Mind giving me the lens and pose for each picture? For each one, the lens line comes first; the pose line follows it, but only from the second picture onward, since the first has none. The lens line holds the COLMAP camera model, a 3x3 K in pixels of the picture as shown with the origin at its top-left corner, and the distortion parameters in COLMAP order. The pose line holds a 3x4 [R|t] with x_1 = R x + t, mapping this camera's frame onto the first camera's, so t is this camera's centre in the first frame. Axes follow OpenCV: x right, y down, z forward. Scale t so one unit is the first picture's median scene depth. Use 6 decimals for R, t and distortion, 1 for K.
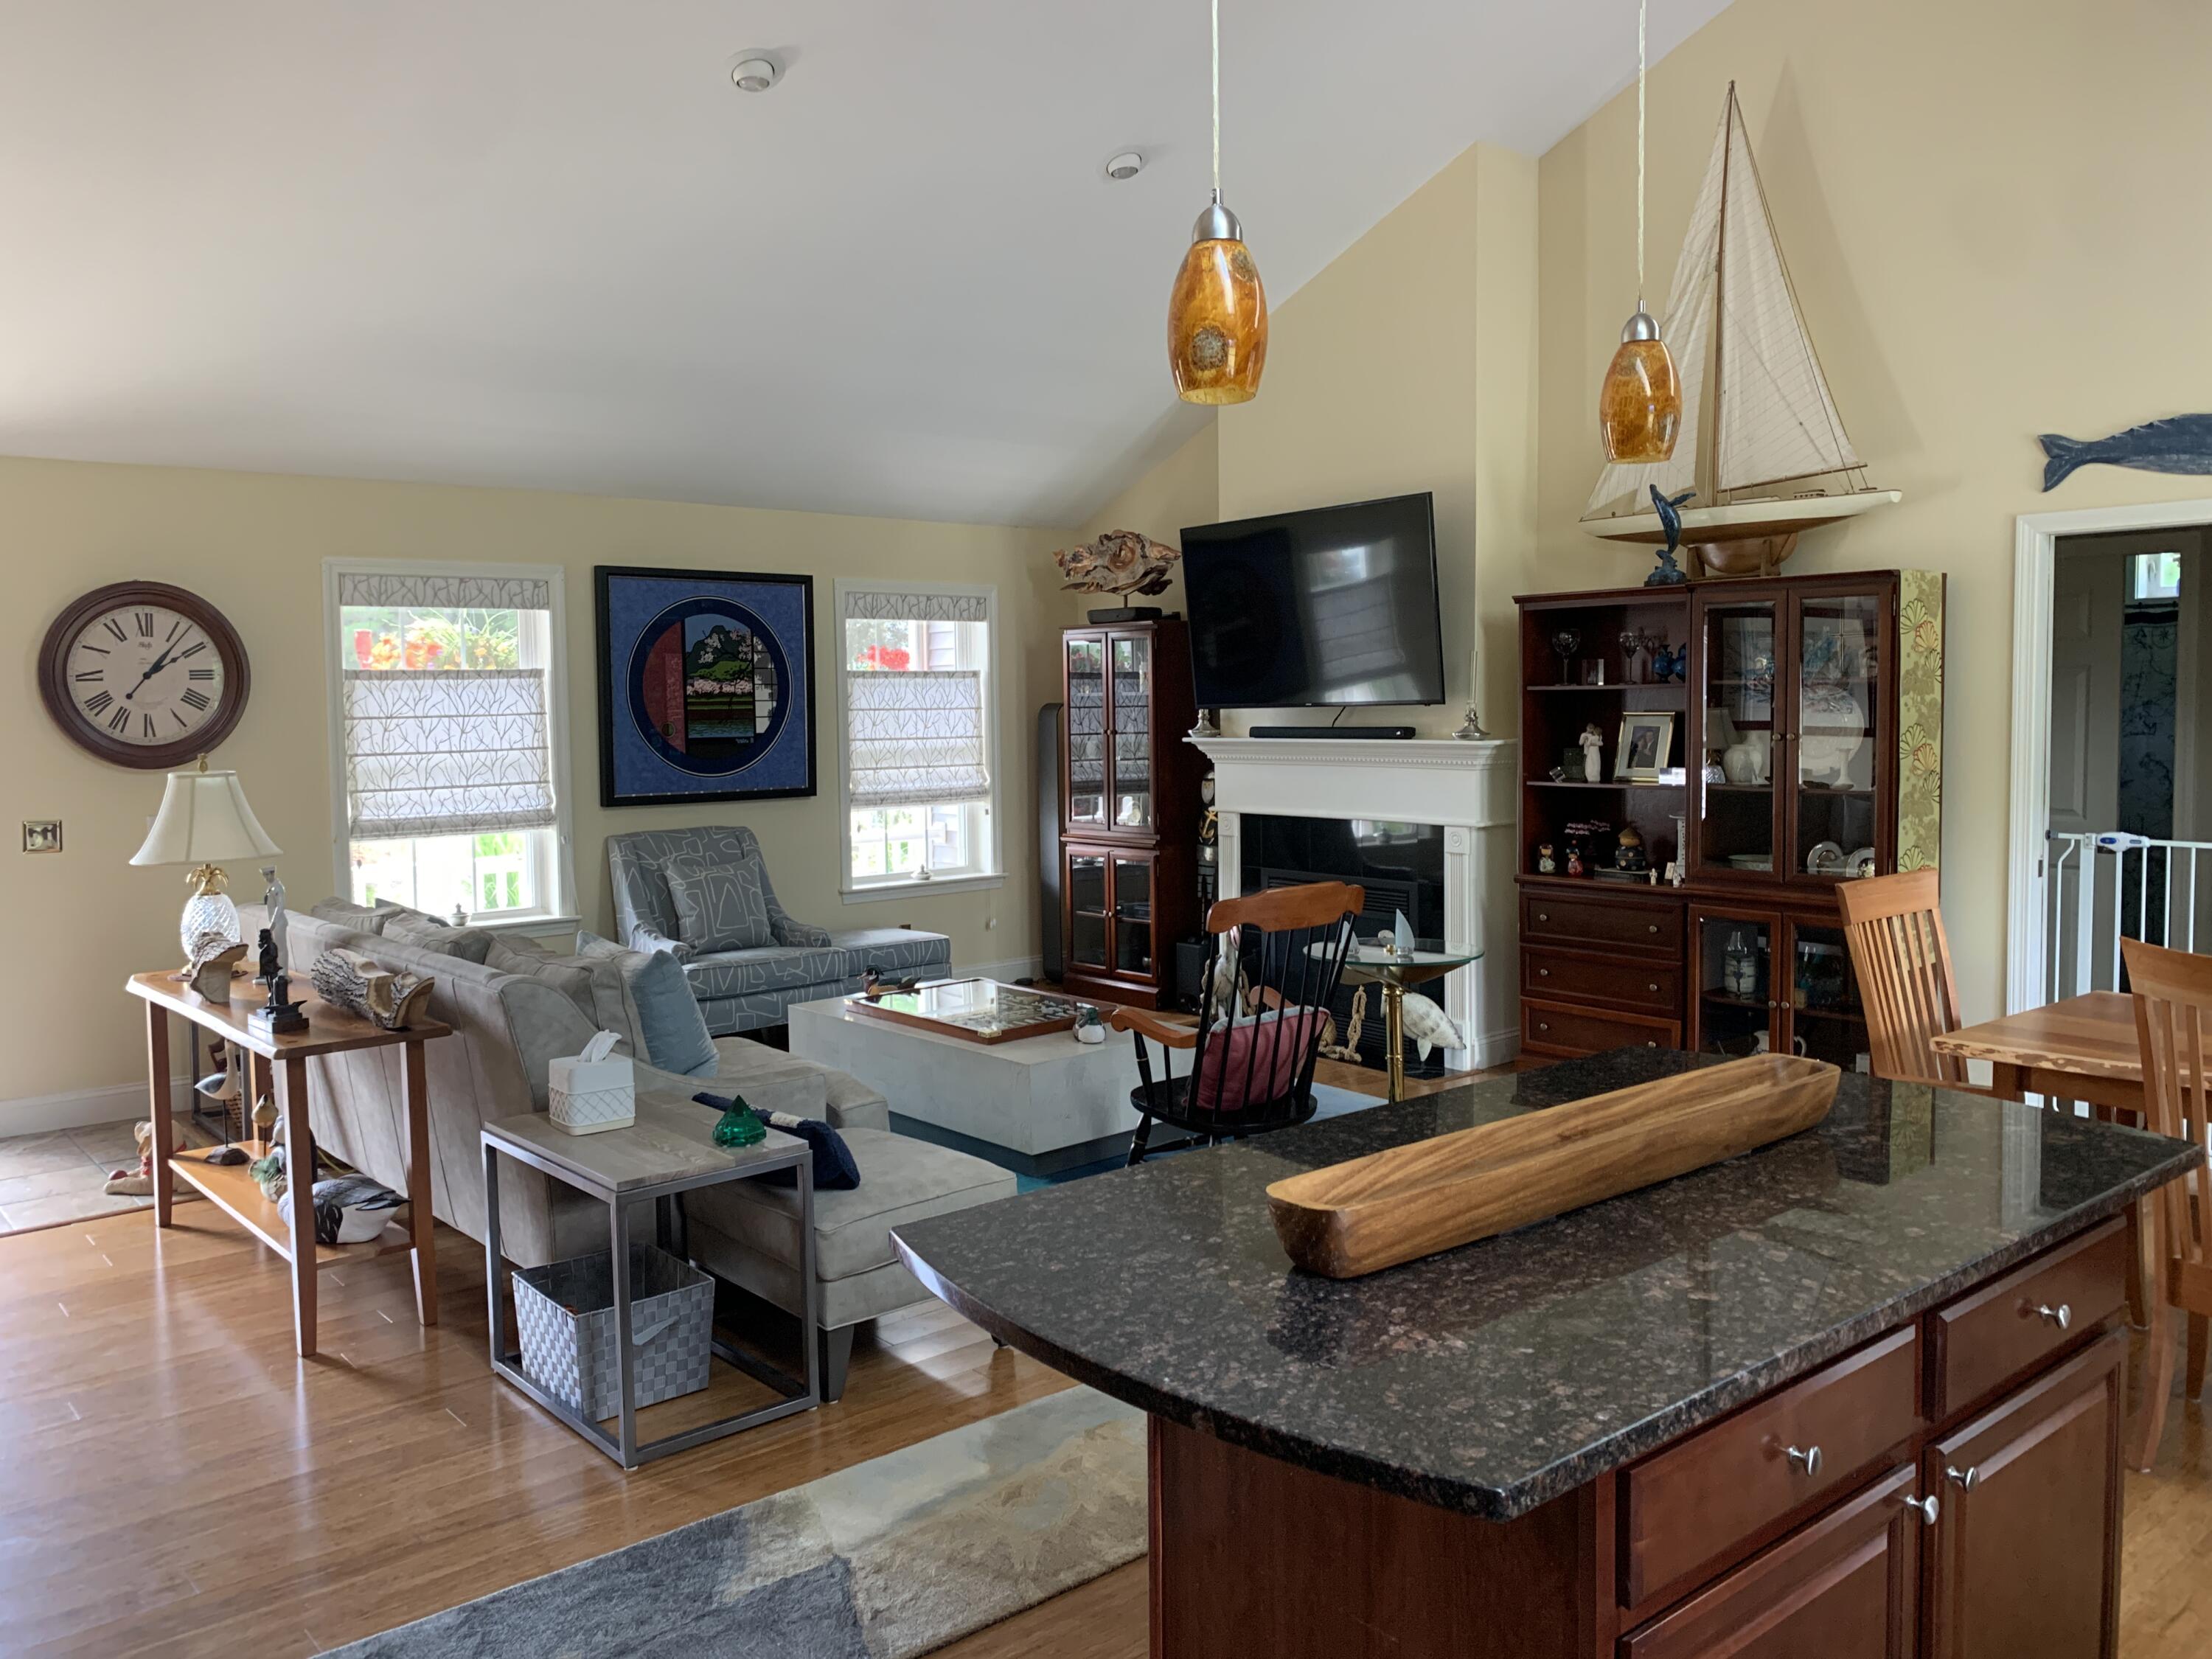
lens RADIAL K [[1690.5, 0, 1104.3], [0, 1690.5, 821.2], [0, 0, 1]] dist [0.047261, -0.059314]
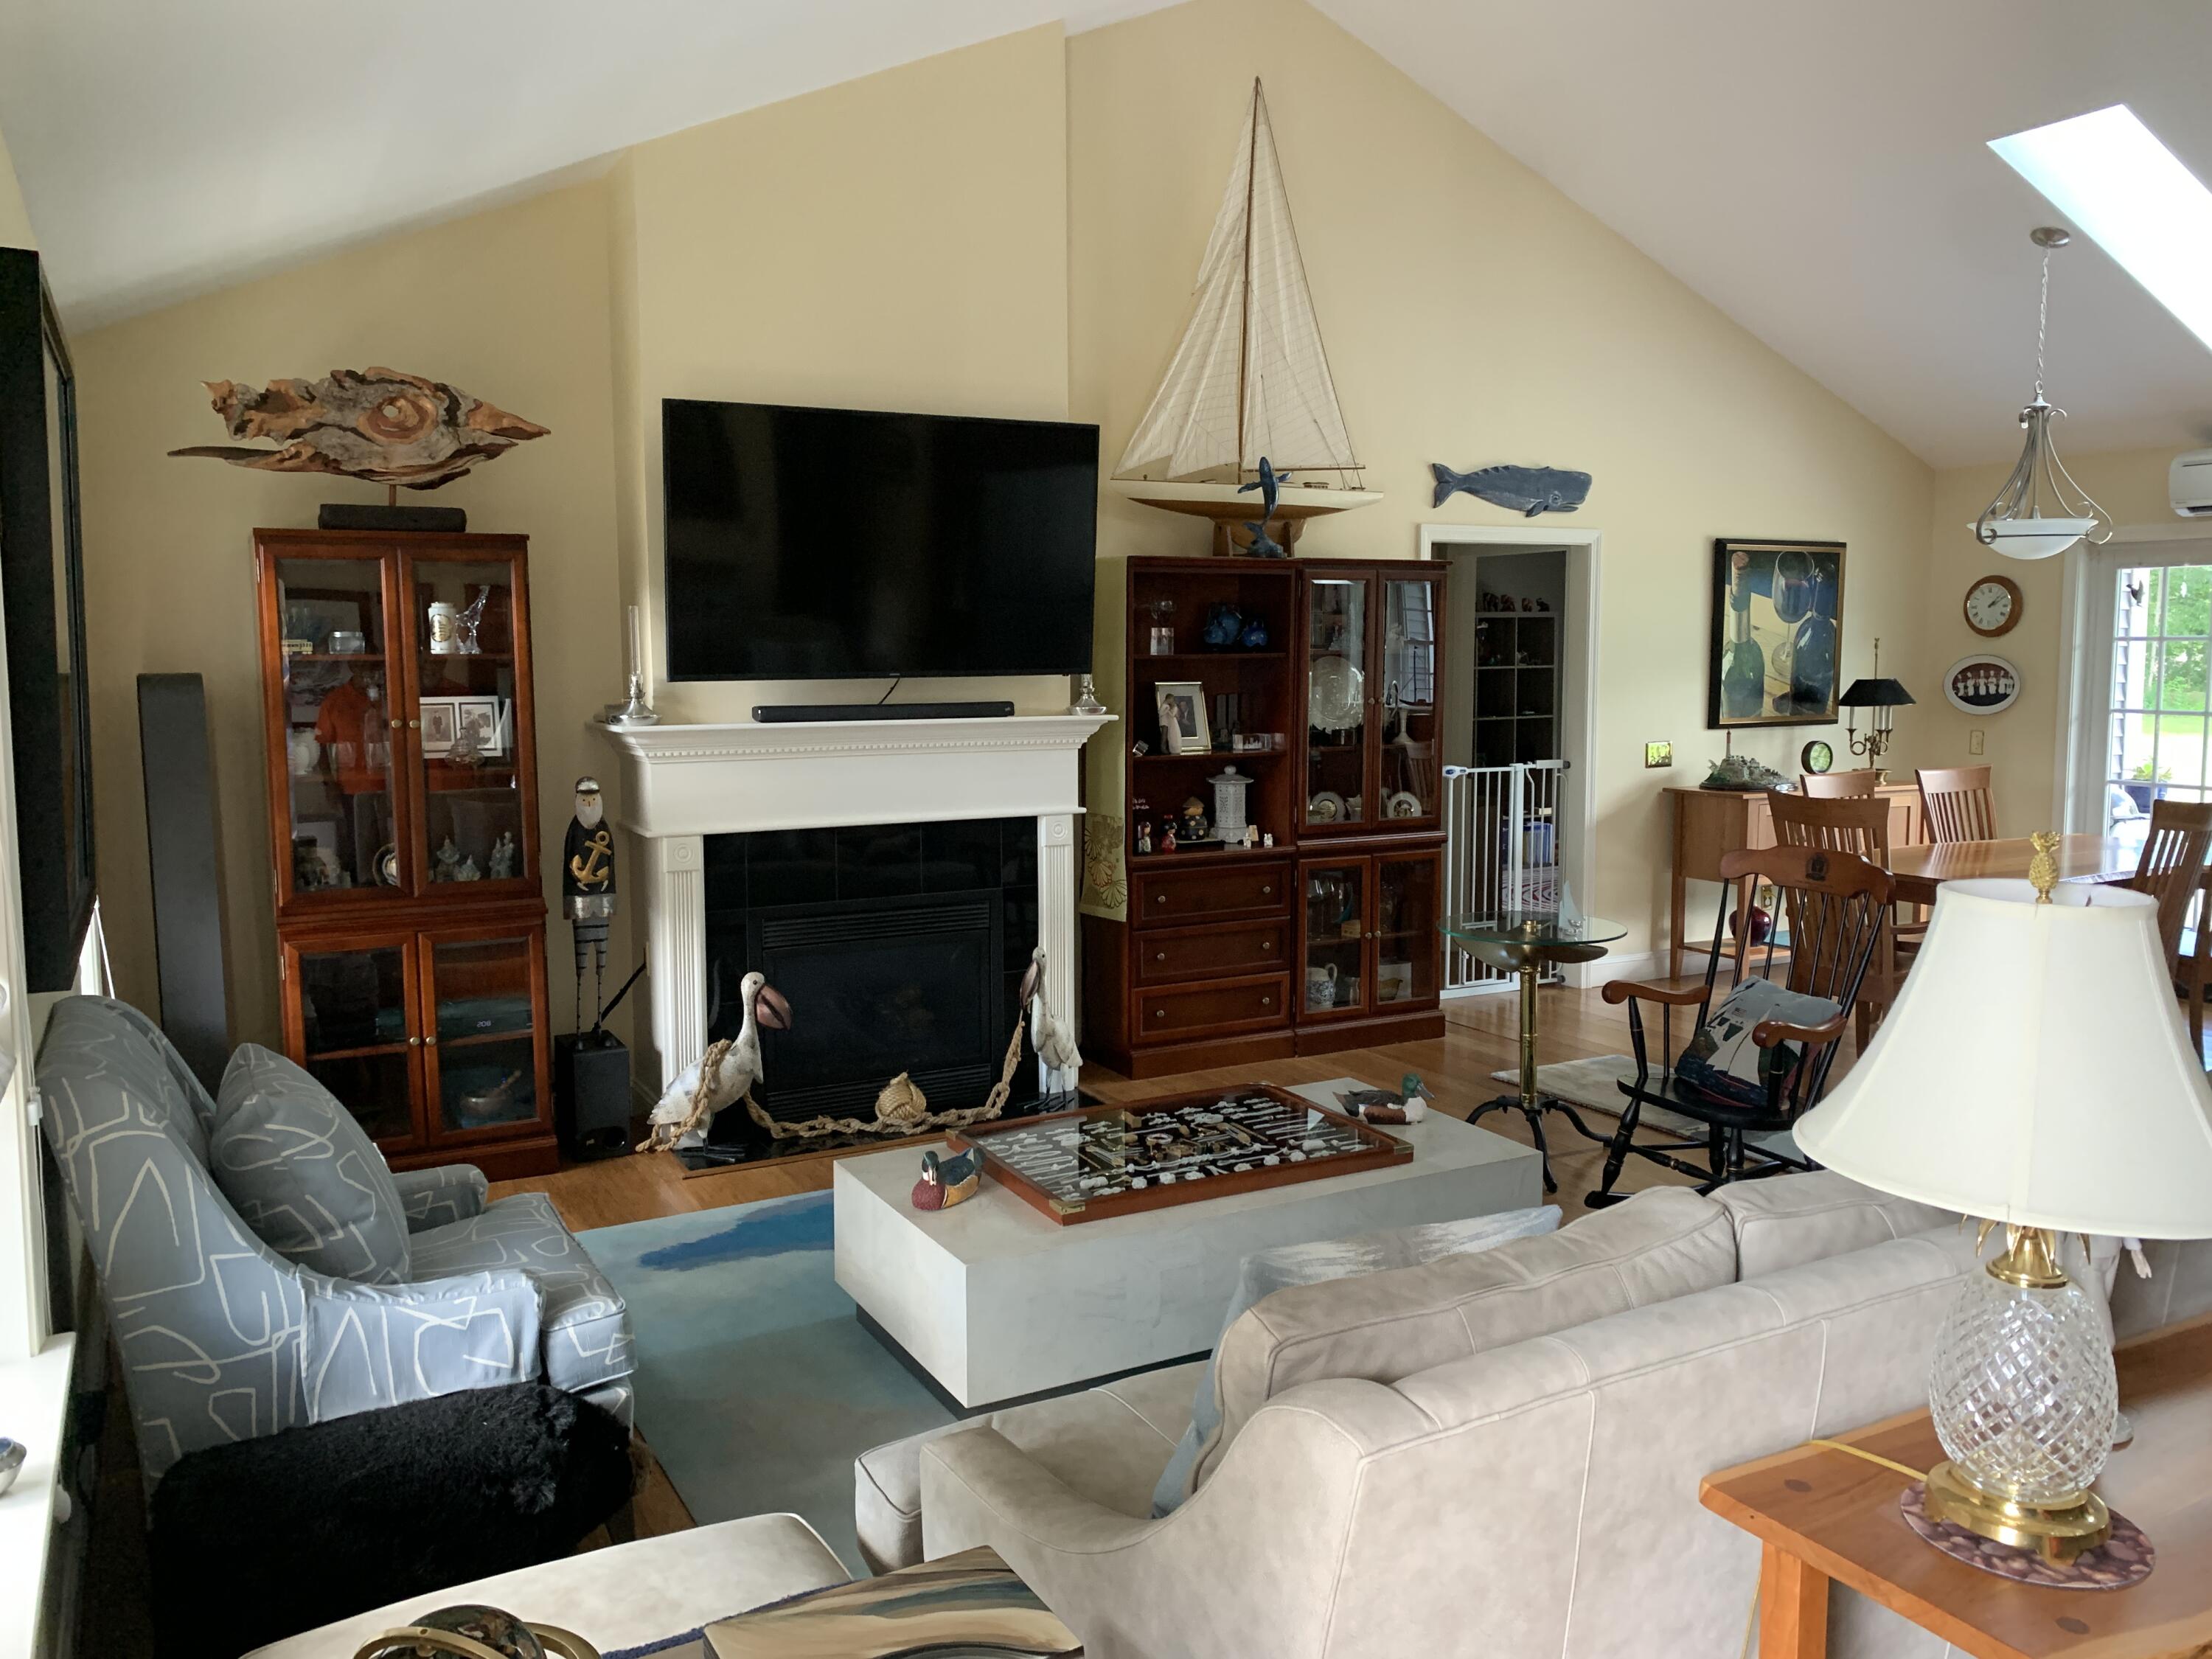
lens RADIAL K [[1690.5, 0, 1114.3], [0, 1690.5, 845.9], [0, 0, 1]] dist [0.047261, -0.059314]
pose [[0.210996, -0.105778, 0.971747, -0.710523], [0.069694, 0.993226, 0.092983, -0.067082], [-0.974999, 0.048106, 0.216938, 0.876946]]
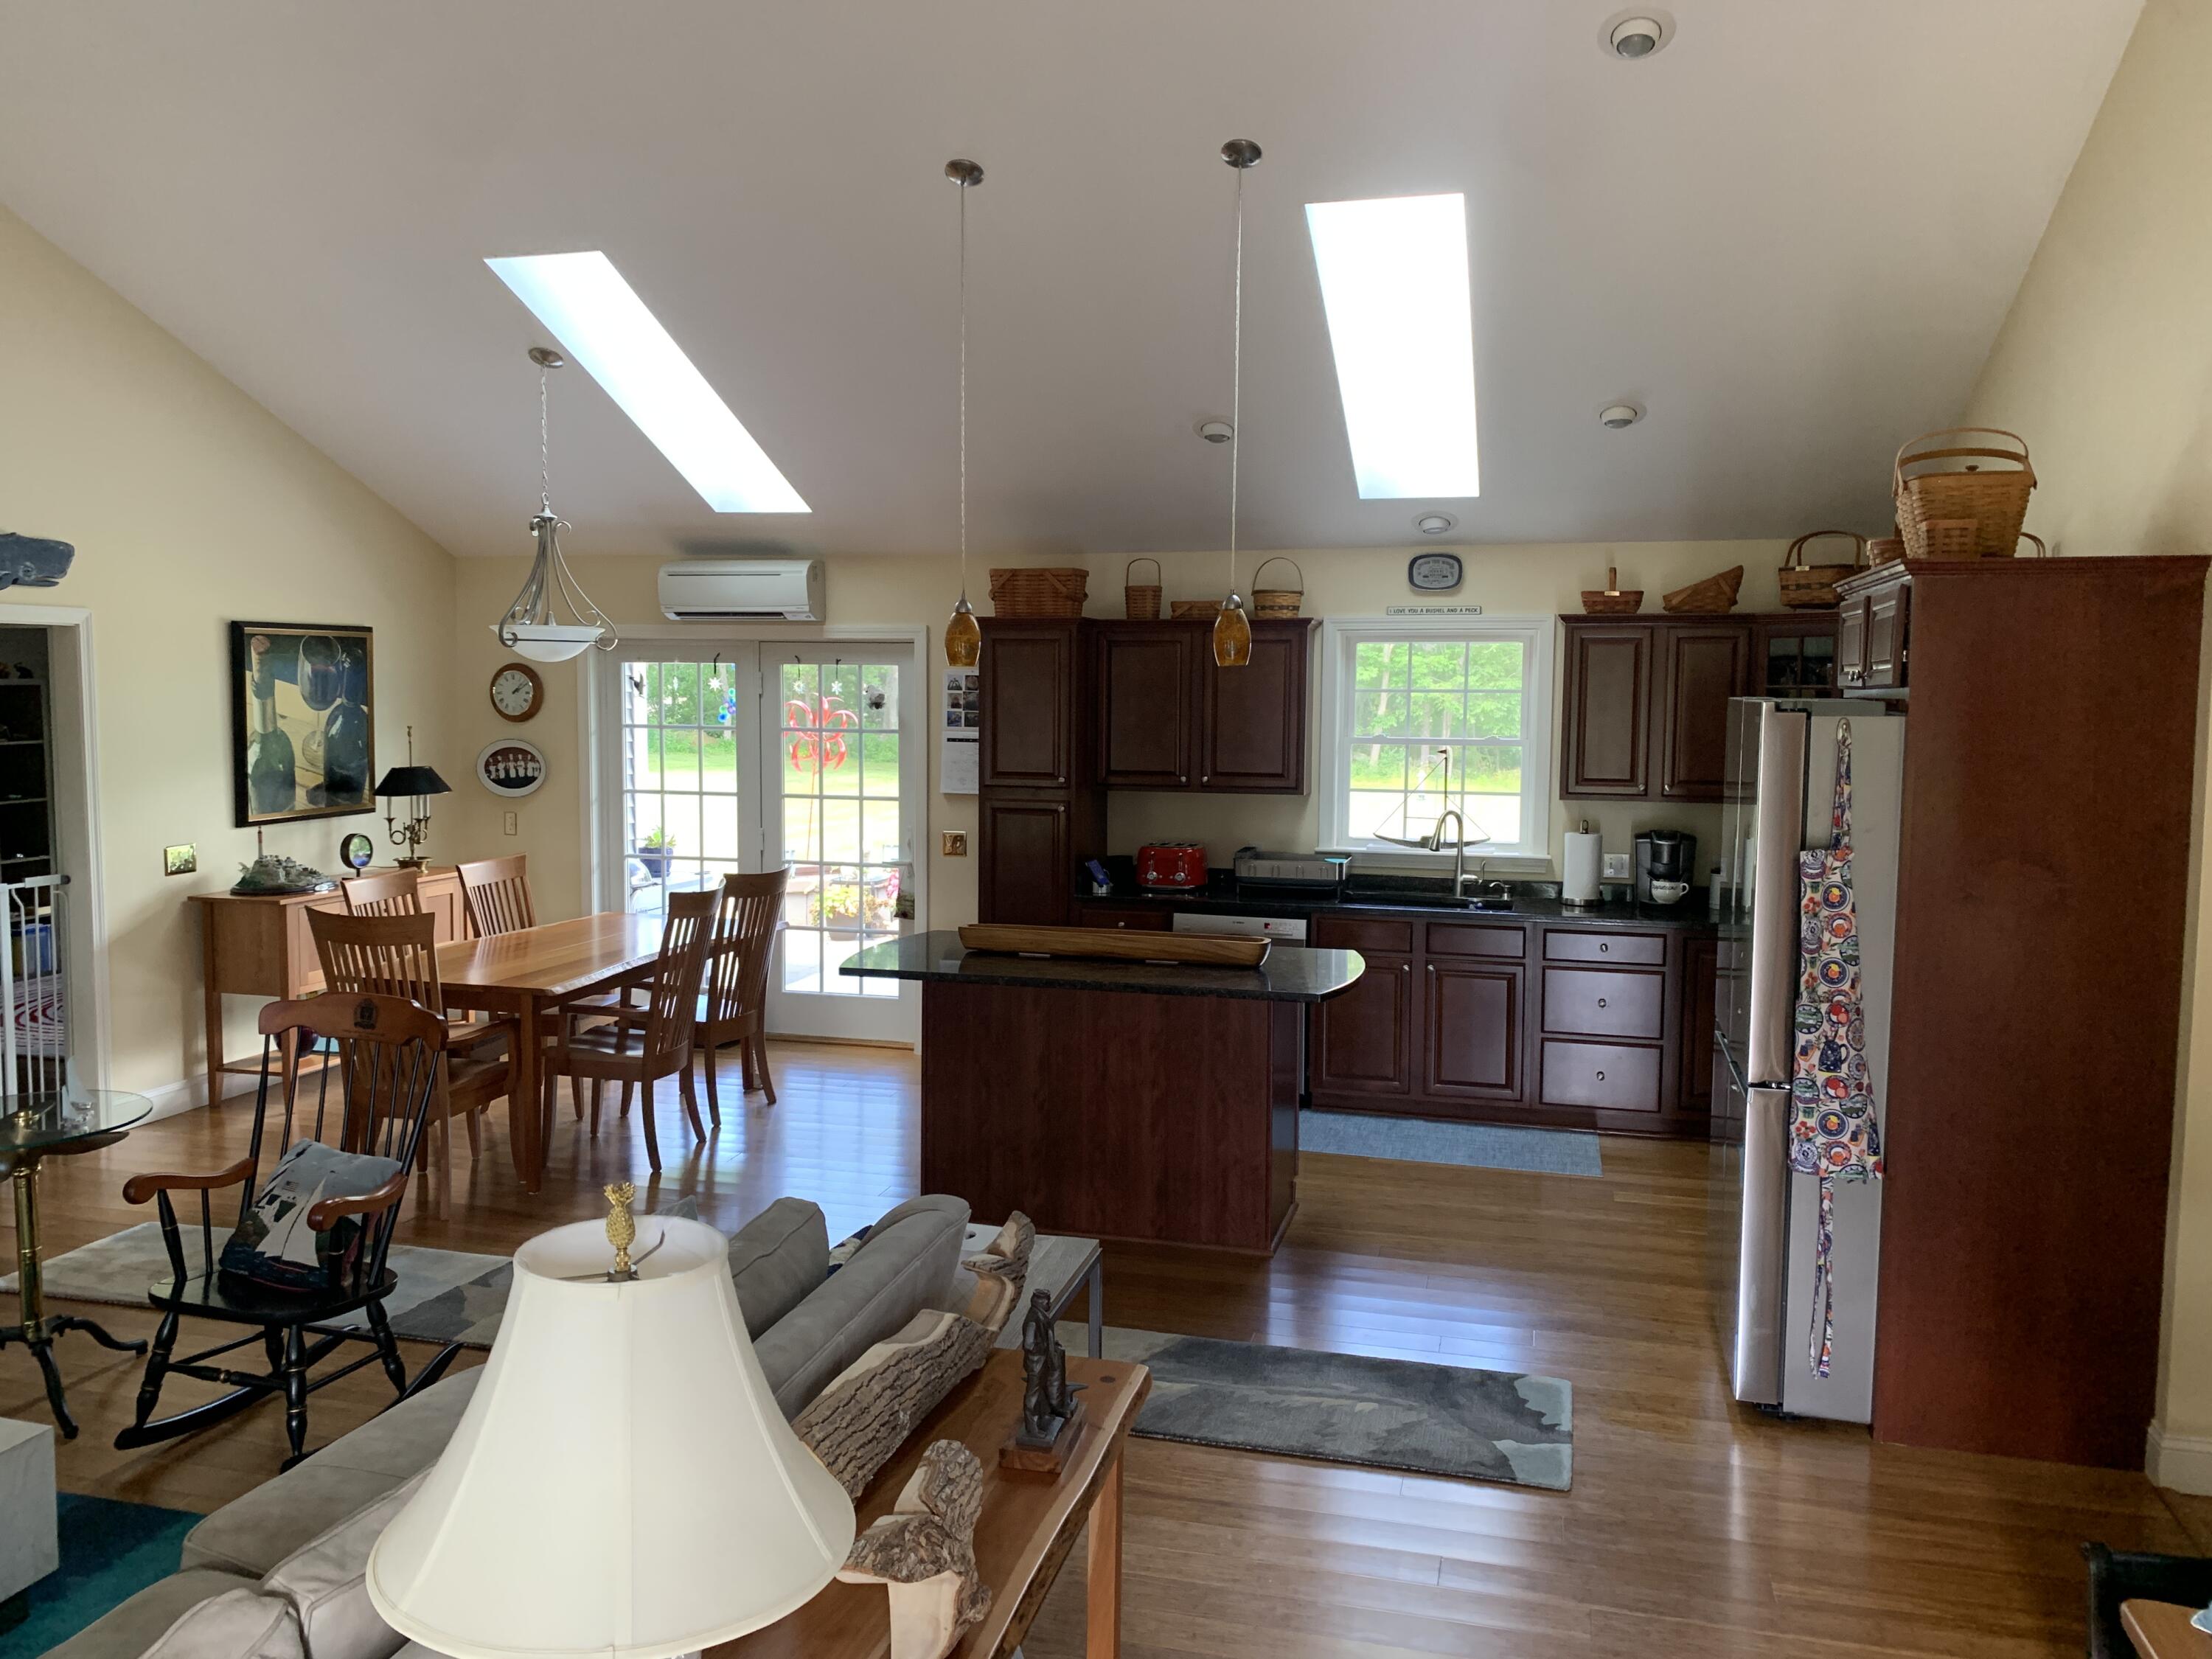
lens RADIAL K [[1690.5, 0, 1072.5], [0, 1690.5, 832.7], [0, 0, 1]] dist [0.047261, -0.059314]
pose [[-0.546699, -0.074734, 0.833987, -0.662846], [0.043972, 0.992072, 0.117725, -0.109012], [-0.836174, 0.101033, -0.539079, 0.866609]]
